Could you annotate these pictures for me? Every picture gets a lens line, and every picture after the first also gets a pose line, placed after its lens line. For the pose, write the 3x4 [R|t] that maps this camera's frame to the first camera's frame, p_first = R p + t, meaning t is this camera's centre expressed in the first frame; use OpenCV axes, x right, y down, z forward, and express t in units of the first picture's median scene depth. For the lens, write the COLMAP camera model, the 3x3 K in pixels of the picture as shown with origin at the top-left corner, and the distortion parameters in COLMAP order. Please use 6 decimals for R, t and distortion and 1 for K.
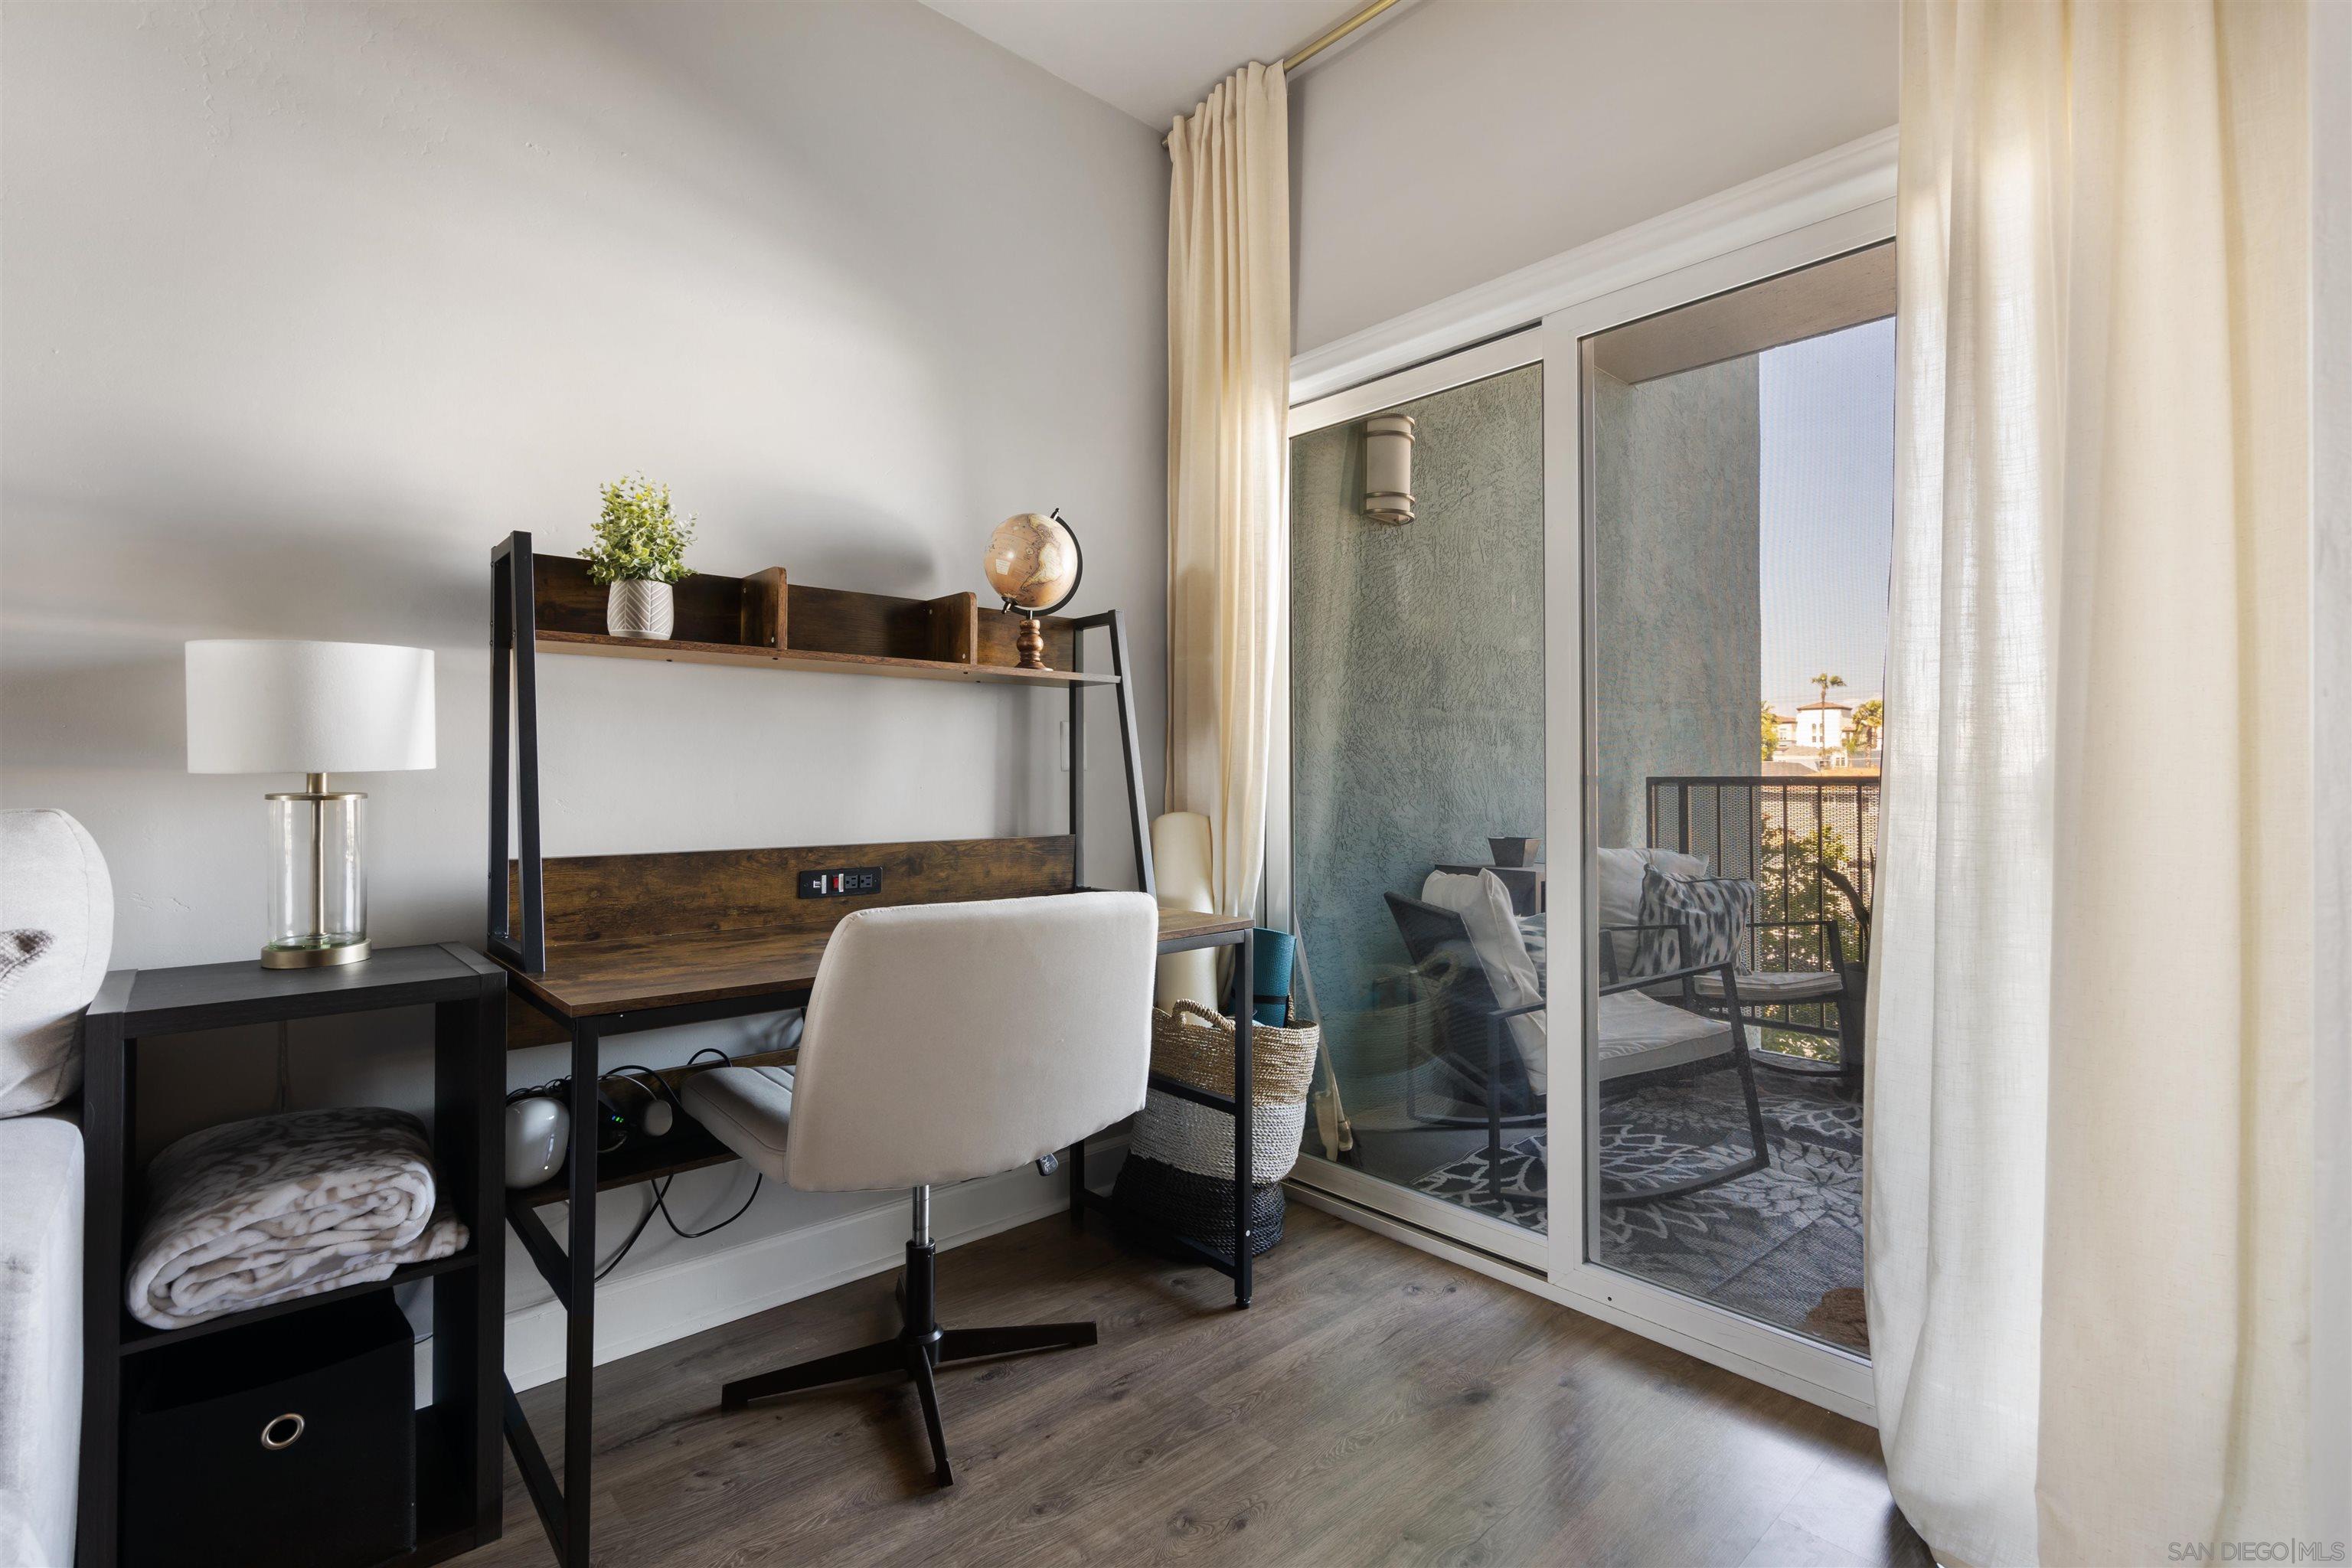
lens RADIAL K [[1067.5, 0, 1171.8], [0, 1067.5, 765.8], [0, 0, 1]] dist [-0.005603, 0.000185]
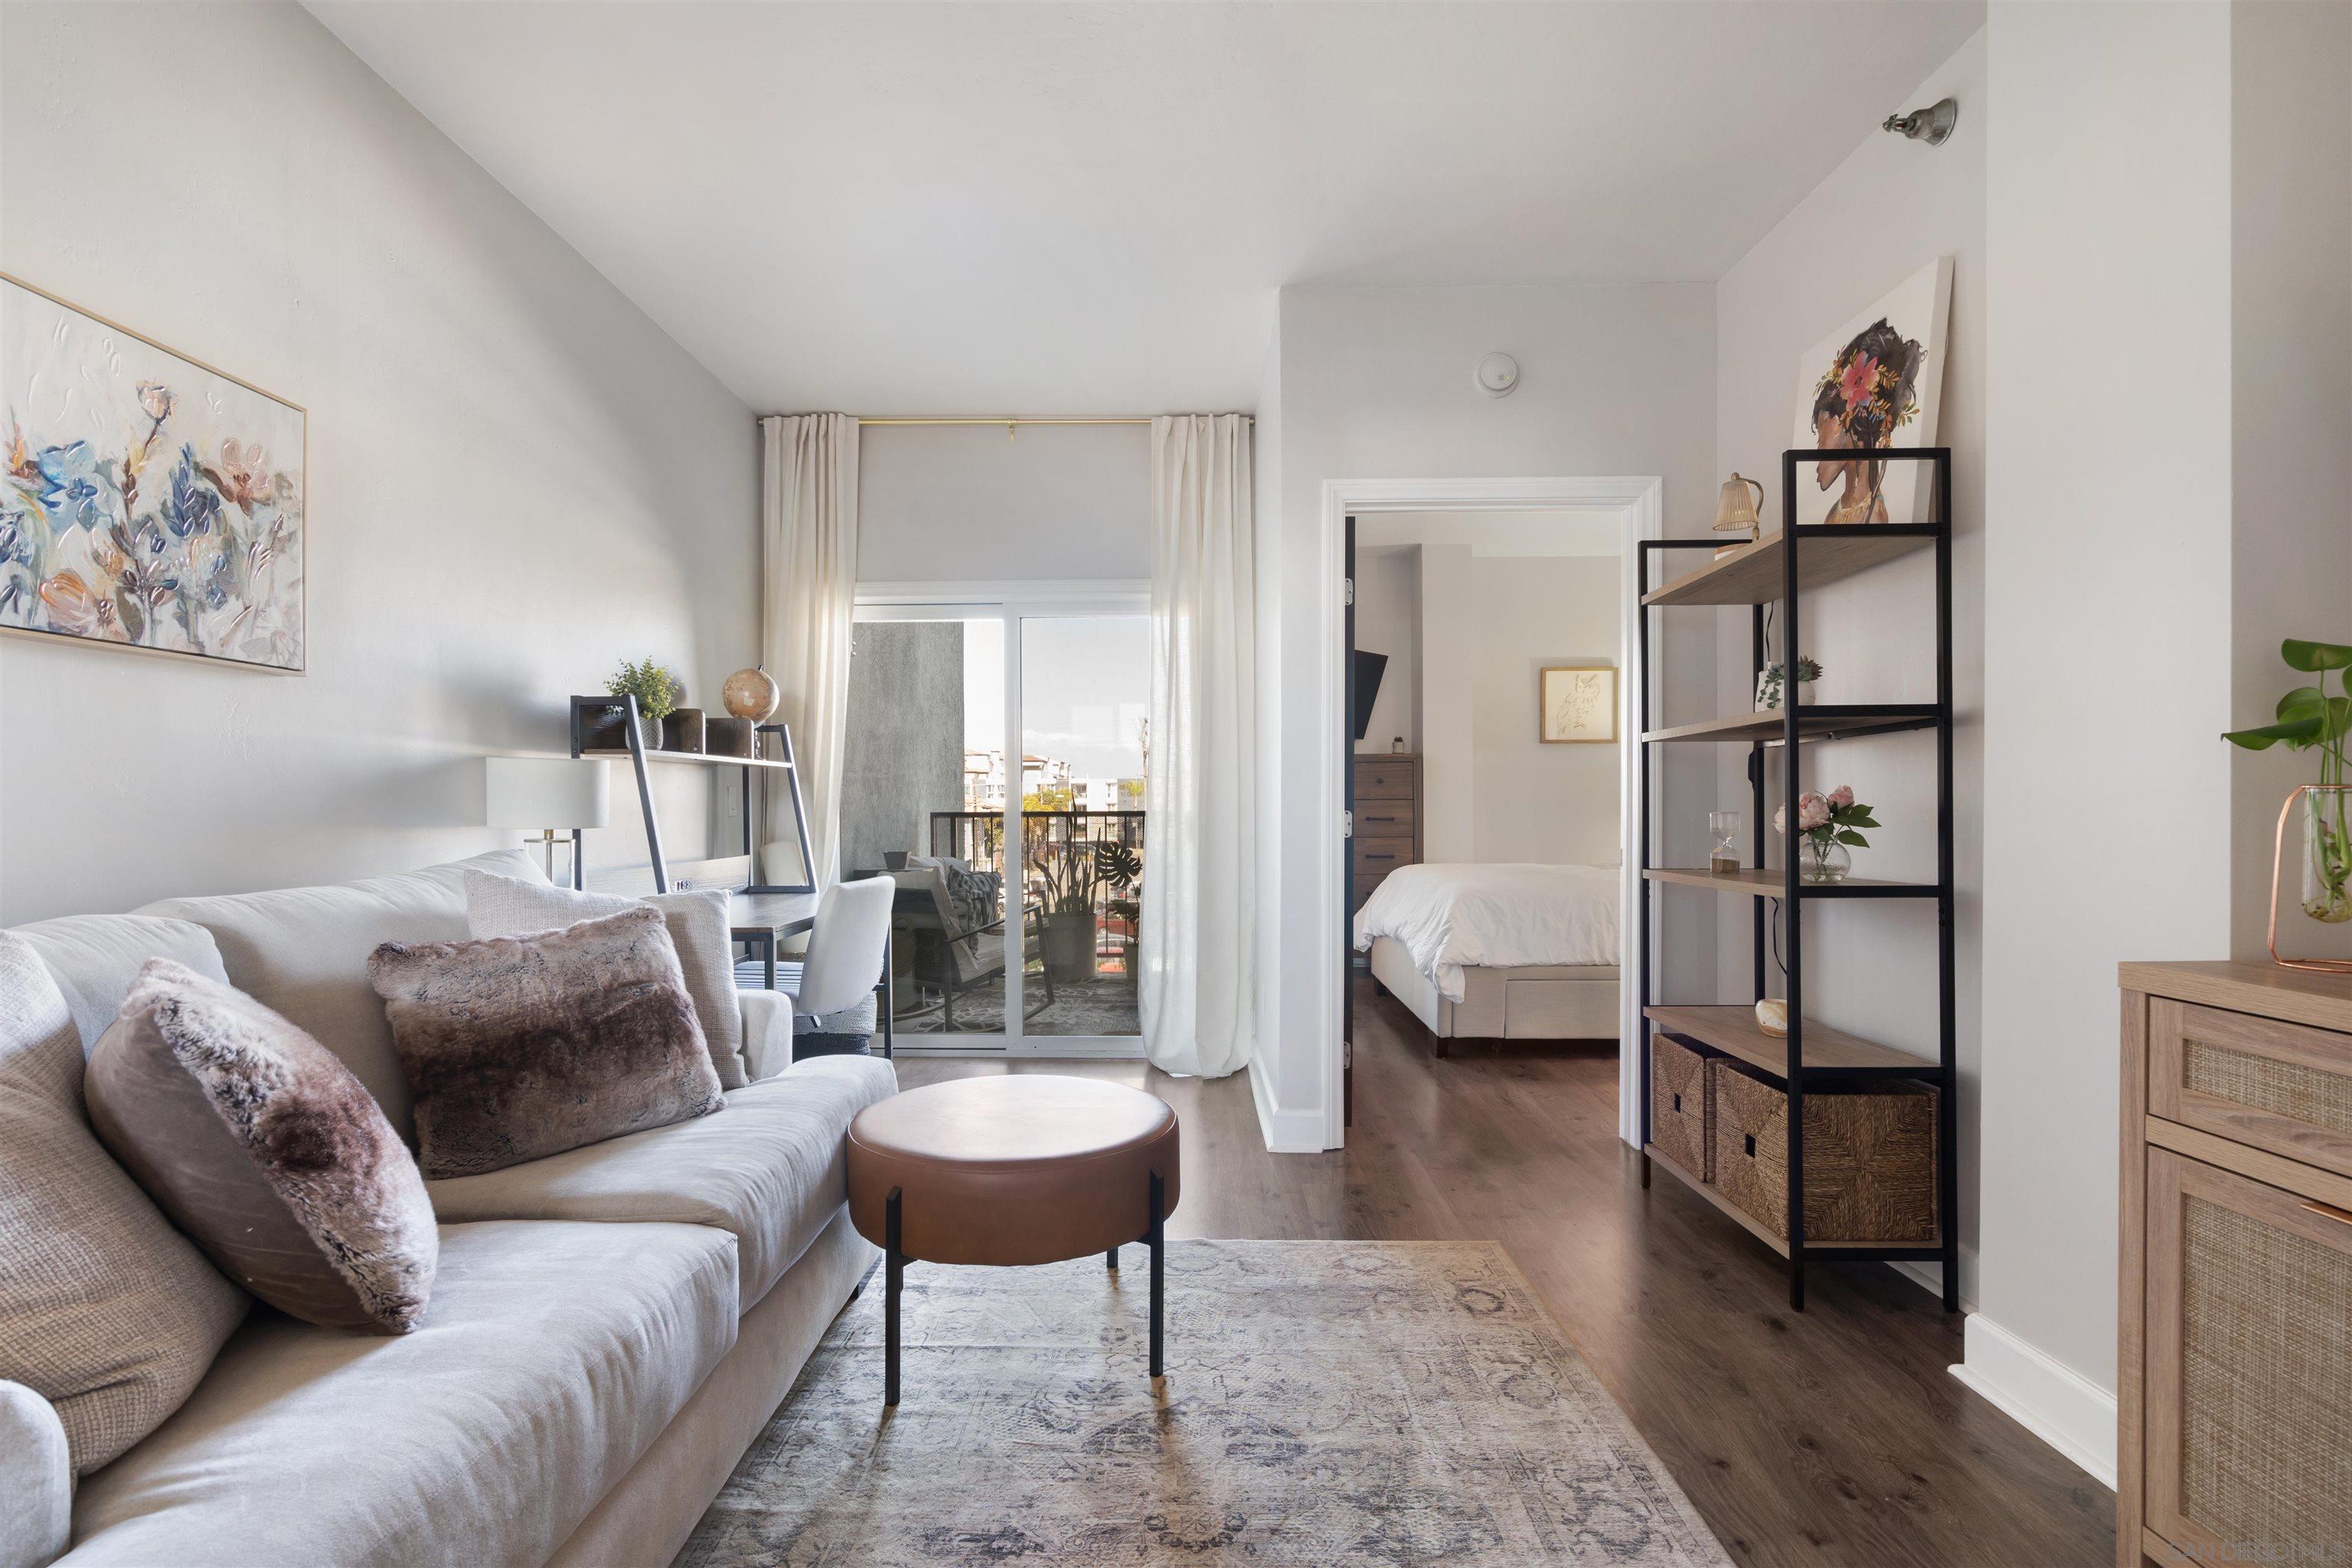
lens RADIAL K [[1081.3, 0, 1172.0], [0, 1081.3, 818.4], [0, 0, 1]] dist [-0.002141, 0.000513]
pose [[0.676591, -0.015447, 0.736197, -0.742868], [-0.003010, 0.999714, 0.023742, -0.029689], [-0.736353, -0.018280, 0.676351, -0.527136]]
